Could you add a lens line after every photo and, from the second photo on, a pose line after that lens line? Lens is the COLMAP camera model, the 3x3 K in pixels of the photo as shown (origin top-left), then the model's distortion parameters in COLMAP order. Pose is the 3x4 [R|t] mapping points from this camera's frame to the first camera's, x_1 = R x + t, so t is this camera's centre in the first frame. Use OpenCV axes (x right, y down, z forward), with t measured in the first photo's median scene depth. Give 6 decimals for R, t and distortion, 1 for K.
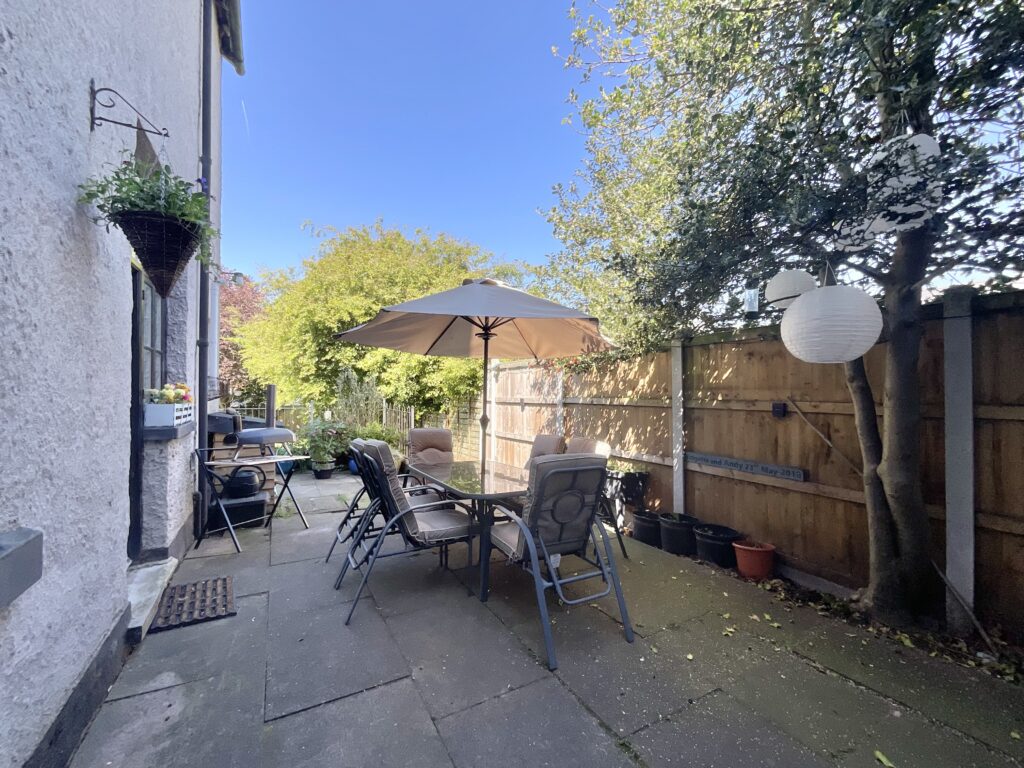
lens RADIAL K [[415.8, 0, 511.2], [0, 415.8, 389.4], [0, 0, 1]] dist [0.000205, 0.000206]
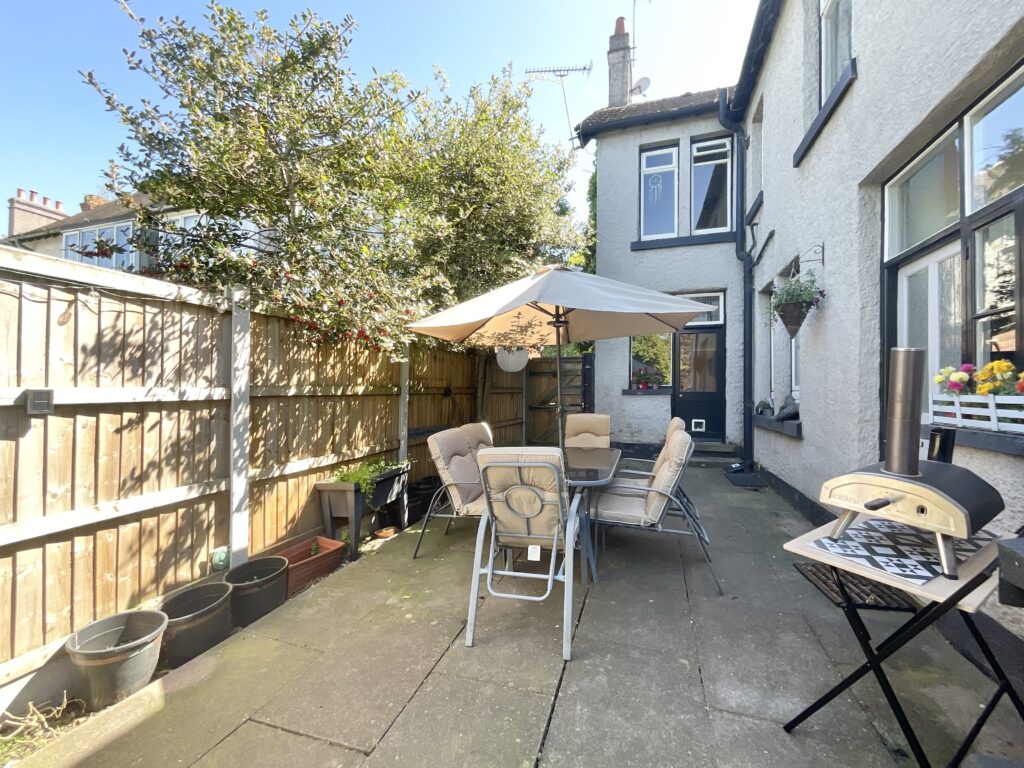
lens RADIAL K [[415.8, 0, 514.3], [0, 415.8, 385.1], [0, 0, 1]] dist [0.000205, 0.000206]
pose [[-0.678902, -0.004676, 0.734214, -0.540354], [-0.018824, 0.999762, -0.011040, 0.021003], [-0.733988, -0.021316, -0.678828, 1.309353]]
